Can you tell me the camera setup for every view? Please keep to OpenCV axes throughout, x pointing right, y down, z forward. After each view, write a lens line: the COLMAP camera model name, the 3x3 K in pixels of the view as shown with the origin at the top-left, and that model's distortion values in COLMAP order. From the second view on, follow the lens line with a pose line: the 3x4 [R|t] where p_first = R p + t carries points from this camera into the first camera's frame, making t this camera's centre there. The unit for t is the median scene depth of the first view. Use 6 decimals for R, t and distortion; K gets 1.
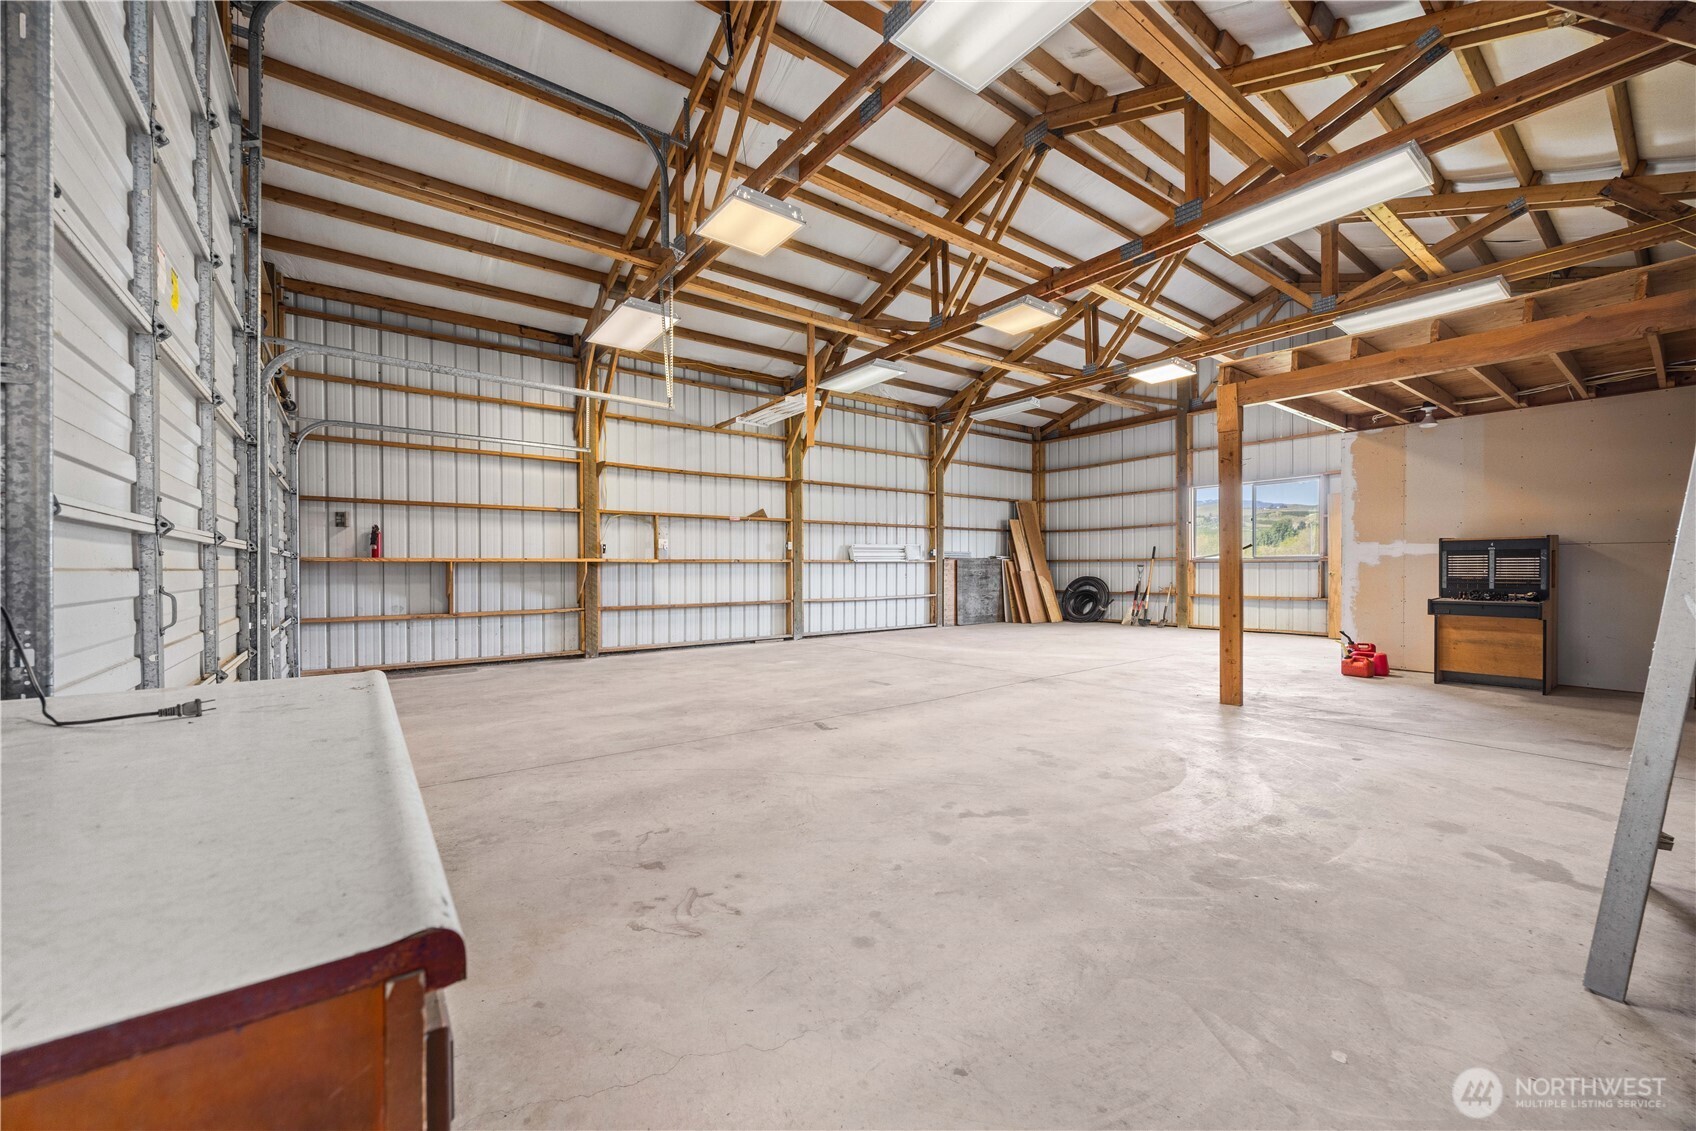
lens RADIAL K [[644.8, 0, 844.0], [0, 644.8, 568.1], [0, 0, 1]] dist [-0.005631, -0.000461]
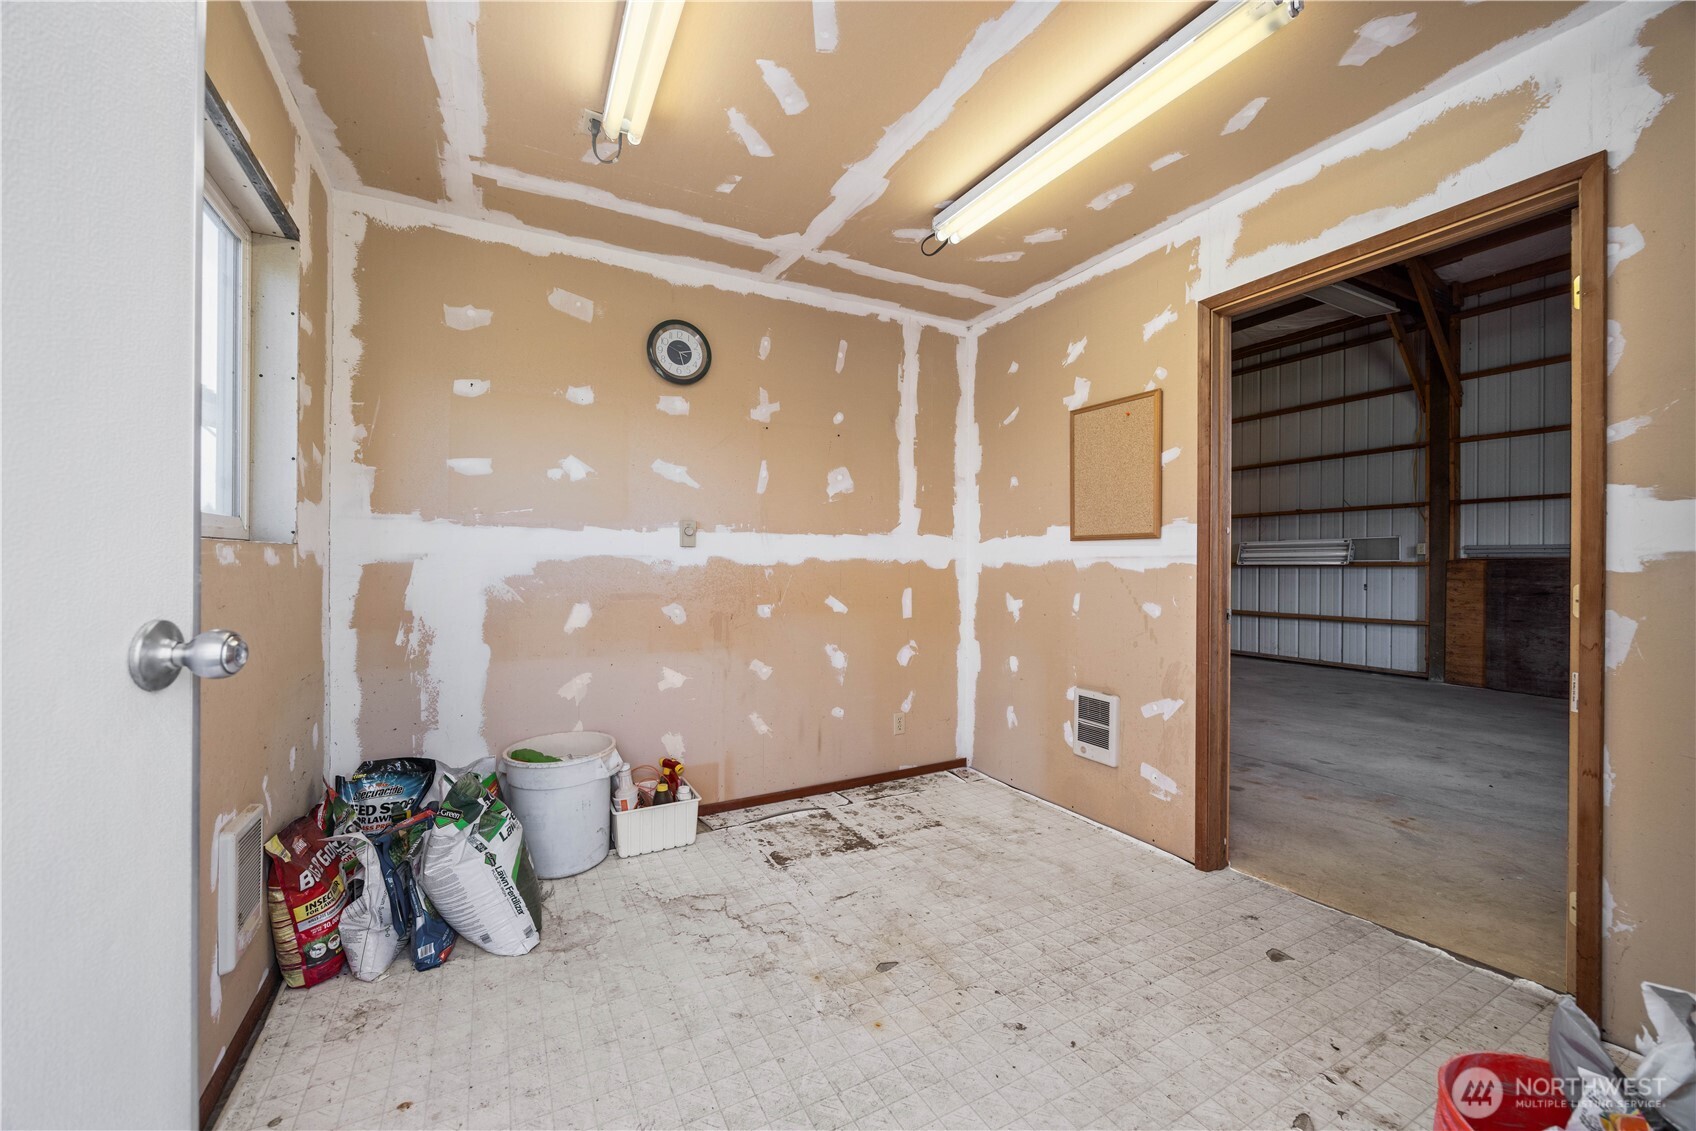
lens RADIAL K [[644.8, 0, 845.9], [0, 644.8, 562.5], [0, 0, 1]] dist [-0.005631, -0.000461]
pose [[-0.150753, -0.000735, -0.988571, 0.776004], [-0.013757, 0.999904, 0.001355, -0.004530], [0.988476, 0.013804, -0.150749, 0.573402]]
